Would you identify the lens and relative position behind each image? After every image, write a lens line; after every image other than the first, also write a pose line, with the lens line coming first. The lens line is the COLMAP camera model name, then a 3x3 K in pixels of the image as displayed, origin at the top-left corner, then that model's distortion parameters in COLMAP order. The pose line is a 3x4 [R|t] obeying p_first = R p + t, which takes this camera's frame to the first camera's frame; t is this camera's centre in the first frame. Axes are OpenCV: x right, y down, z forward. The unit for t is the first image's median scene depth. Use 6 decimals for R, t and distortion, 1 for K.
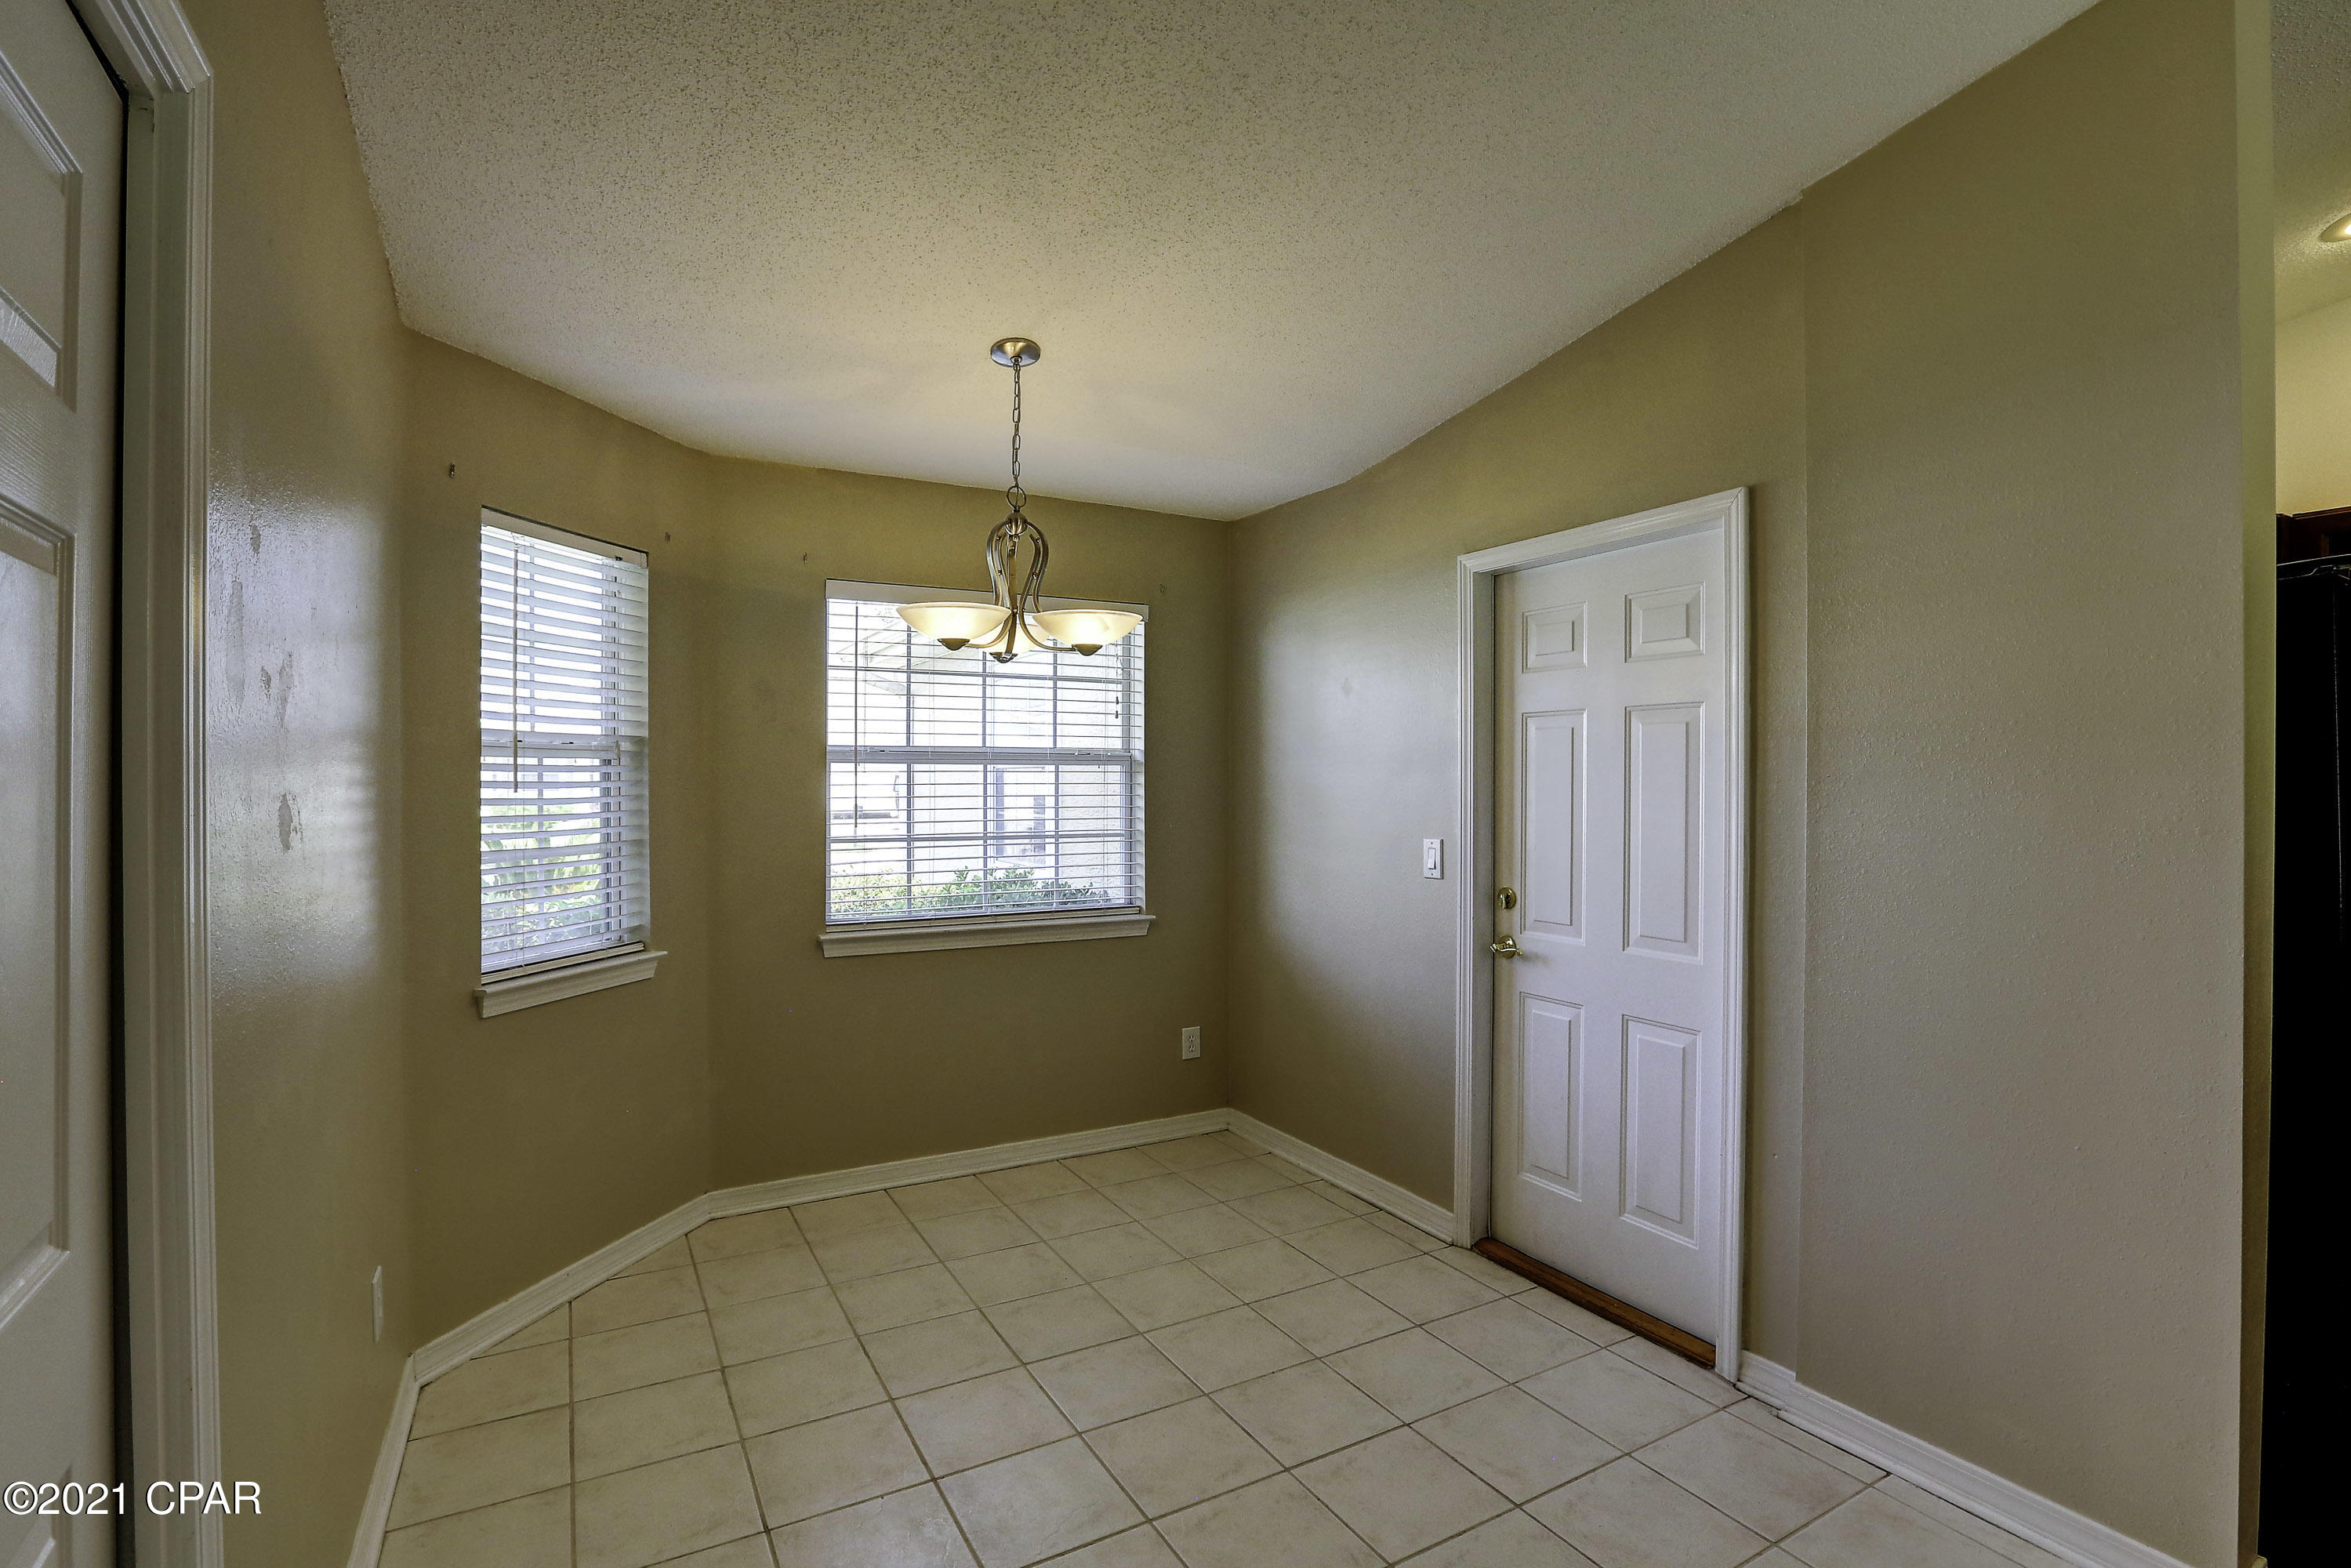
lens RADIAL K [[1077.3, 0, 1200.3], [0, 1077.3, 786.4], [0, 0, 1]] dist [-0.028701, 0.001477]
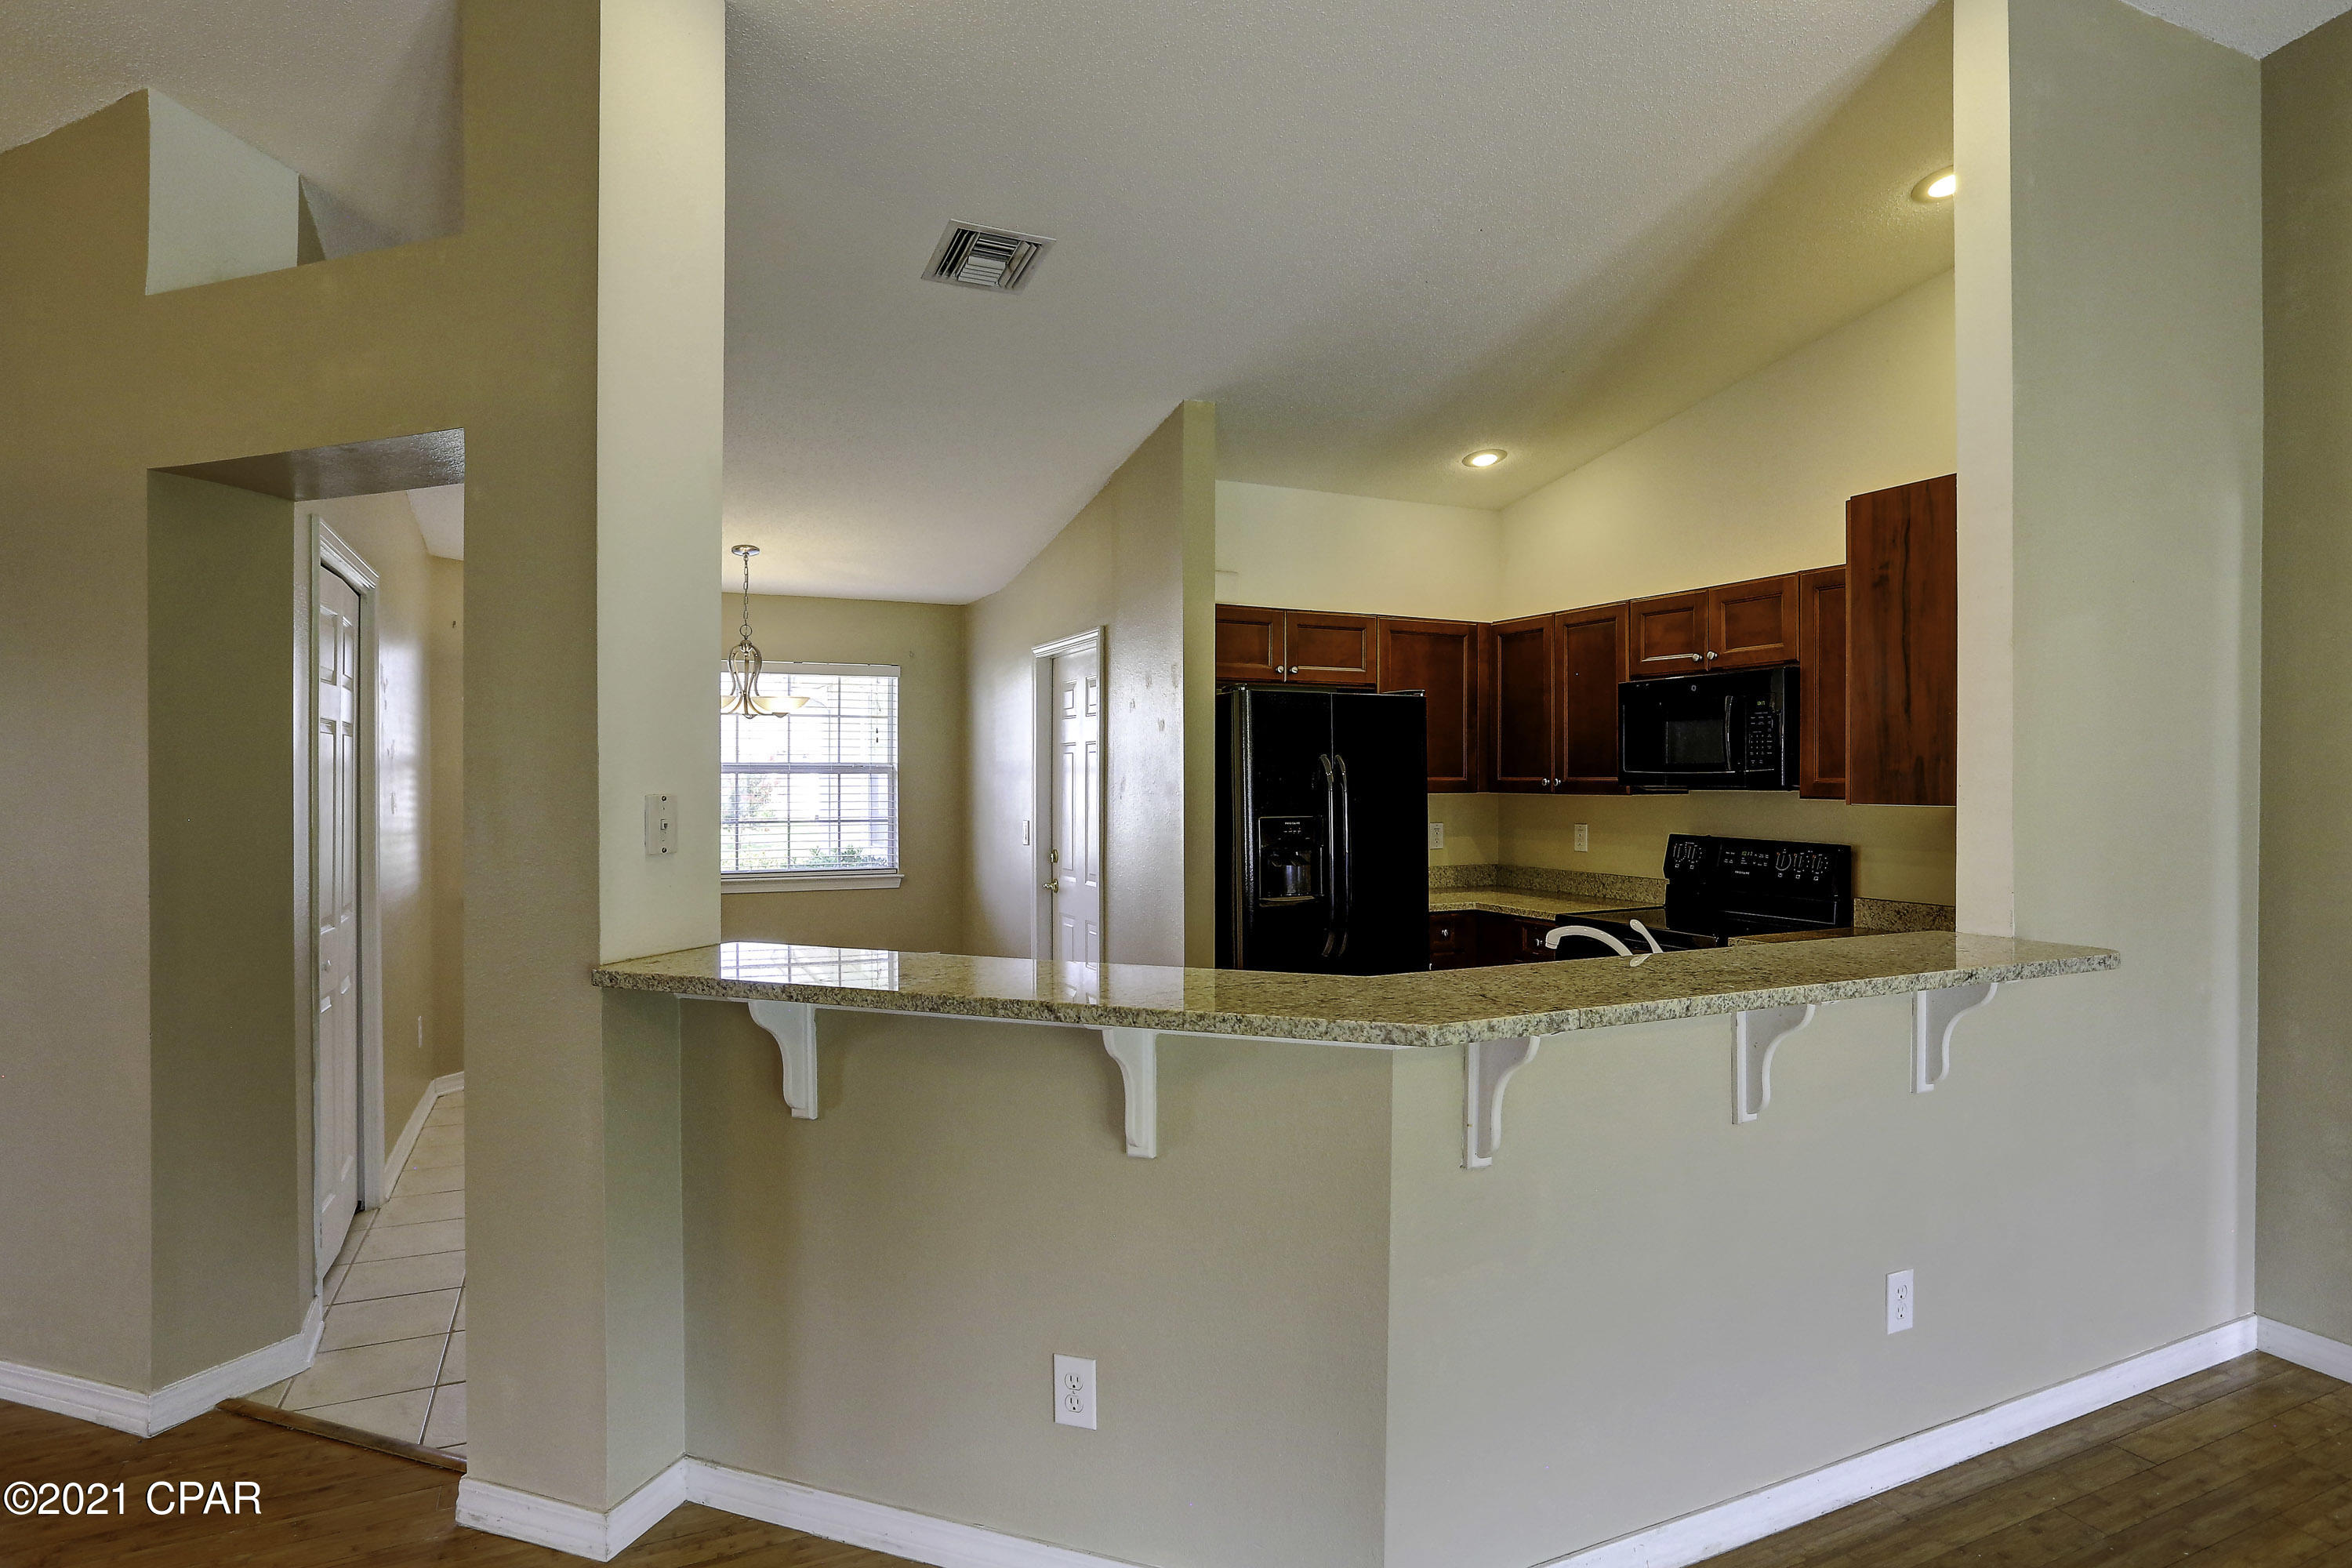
lens RADIAL K [[1261.9, 0, 1208.0], [0, 1261.9, 780.9], [0, 0, 1]] dist [-0.030015, 0.005085]
pose [[0.995792, -0.003340, -0.091586, 0.699168], [0.003181, 0.999993, -0.001884, -0.006775], [0.091592, 0.001585, 0.995795, -0.914464]]
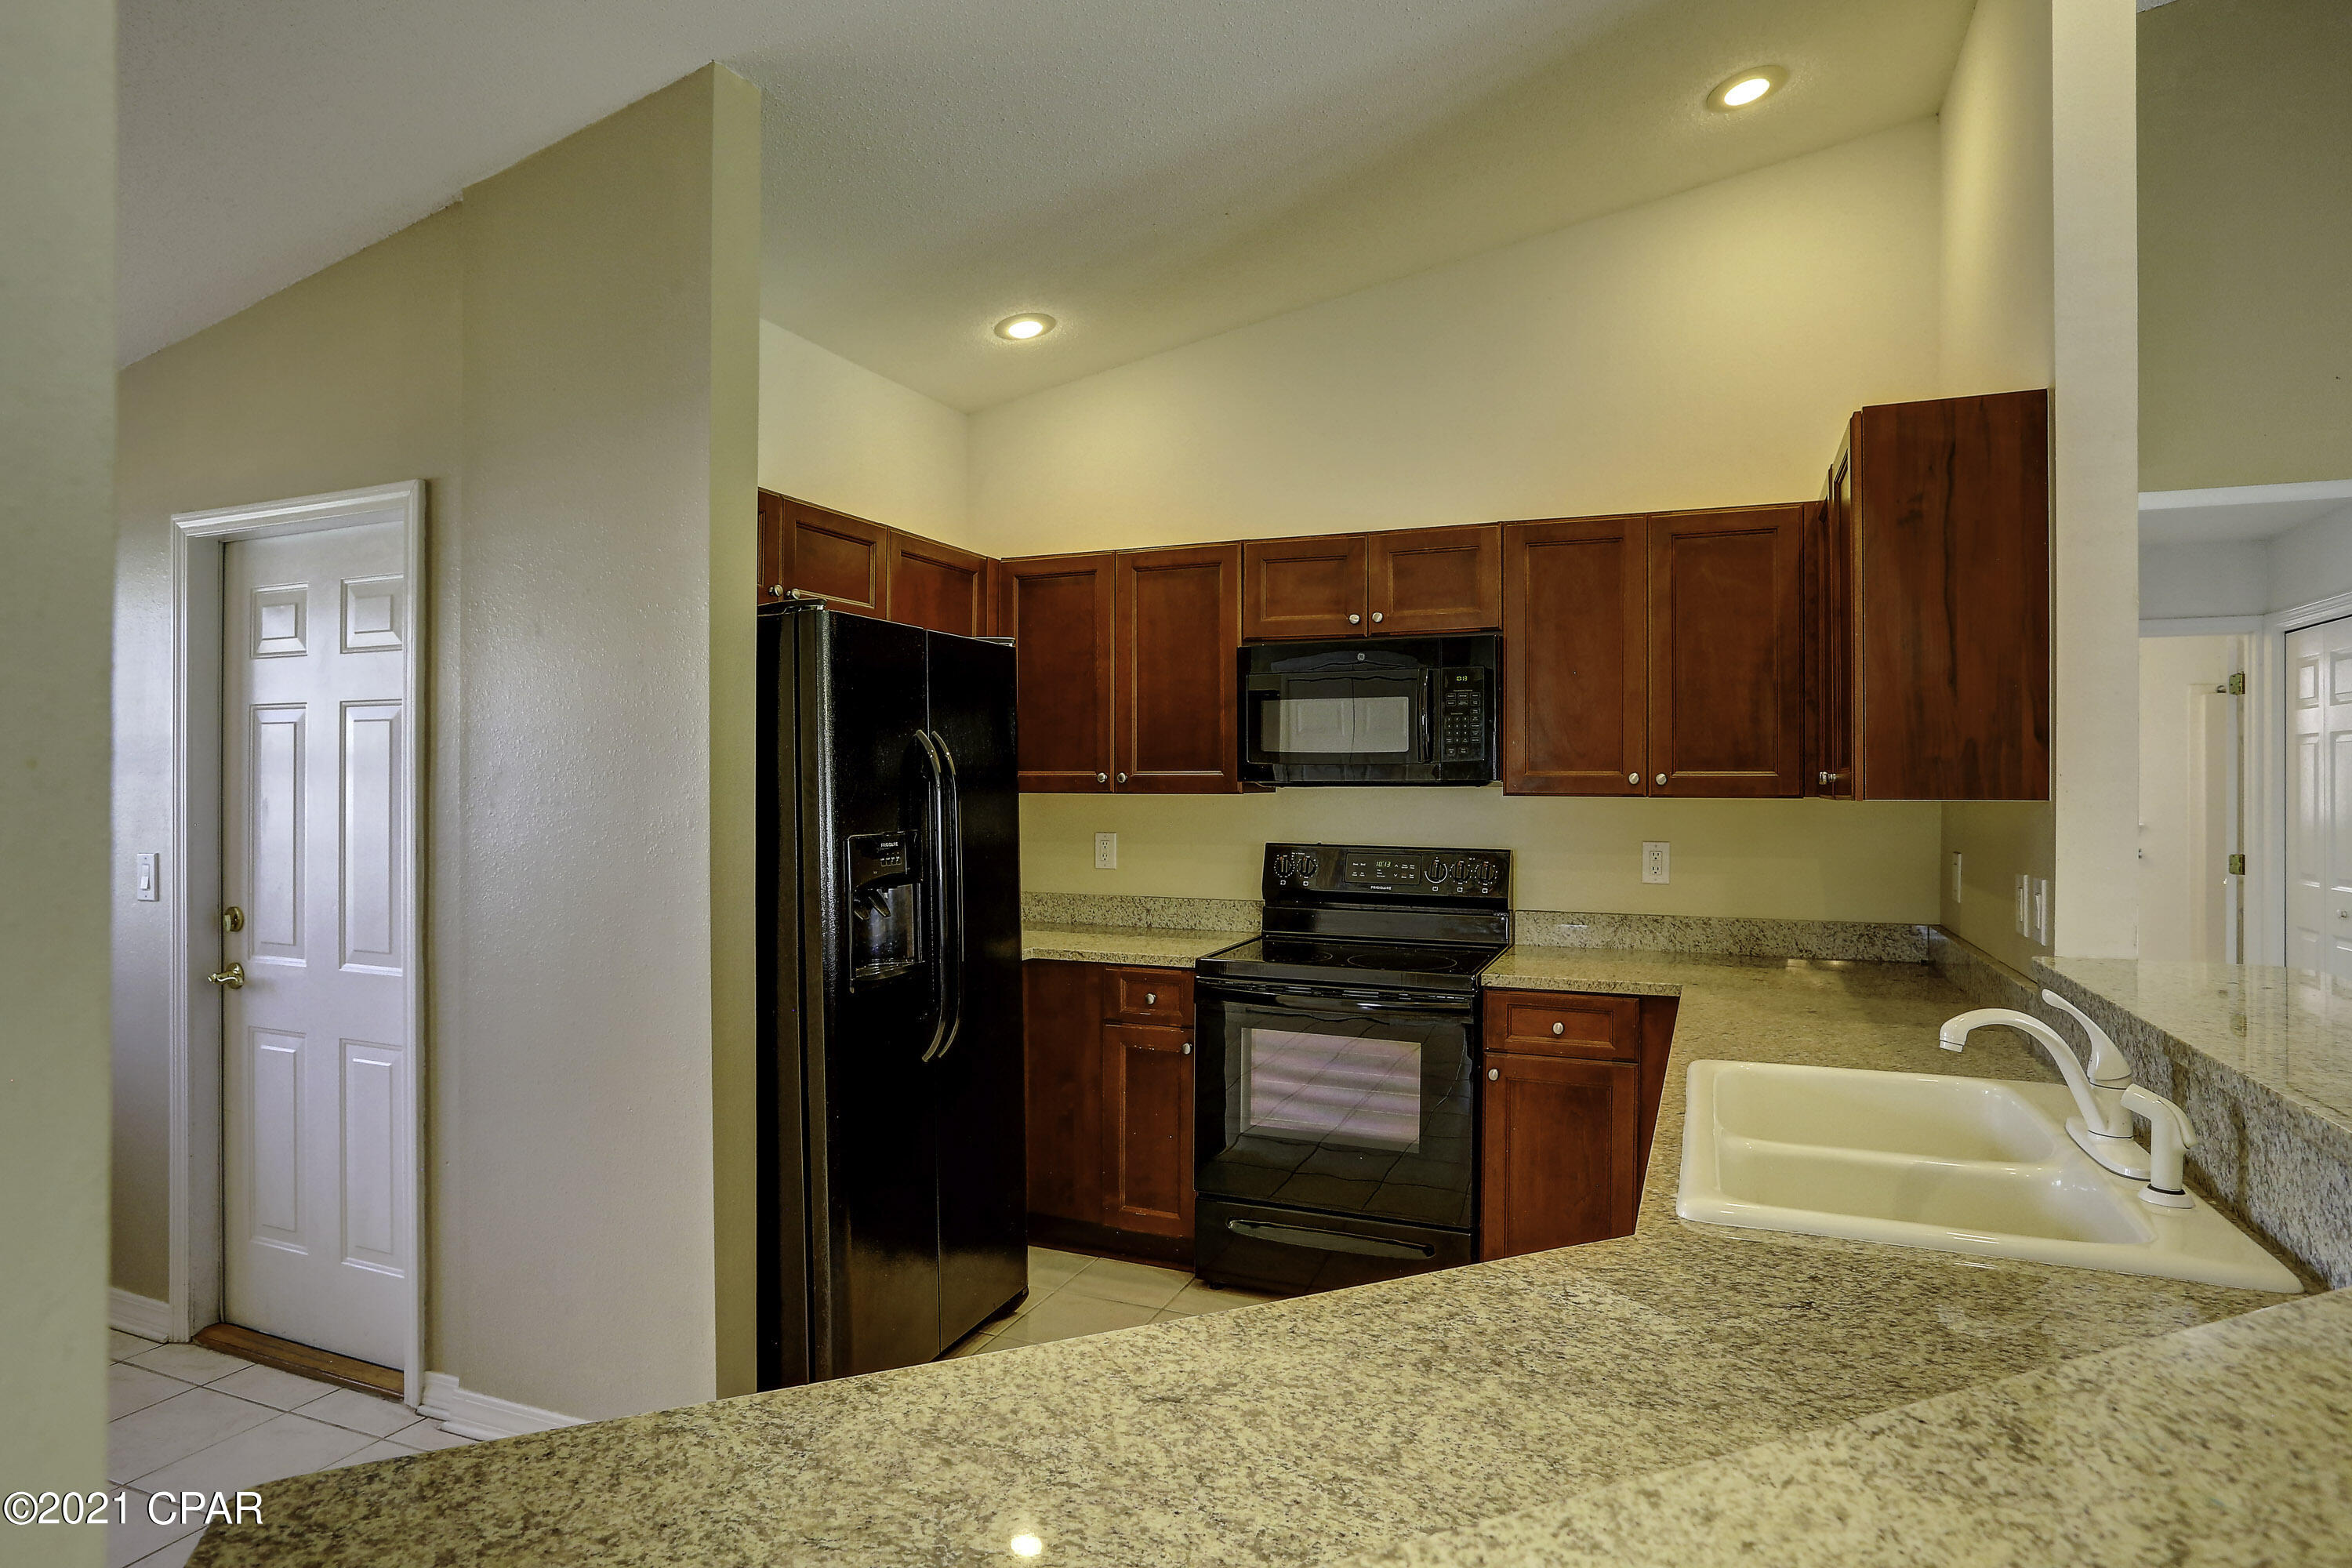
lens RADIAL K [[1280.5, 0, 1179.9], [0, 1280.5, 779.3], [0, 0, 1]] dist [-0.027339, 0.013571]
pose [[0.811340, -0.002585, 0.584569, 0.307940], [0.005104, 0.999983, -0.002662, -0.001328], [-0.584552, 0.005143, 0.811340, -0.264583]]
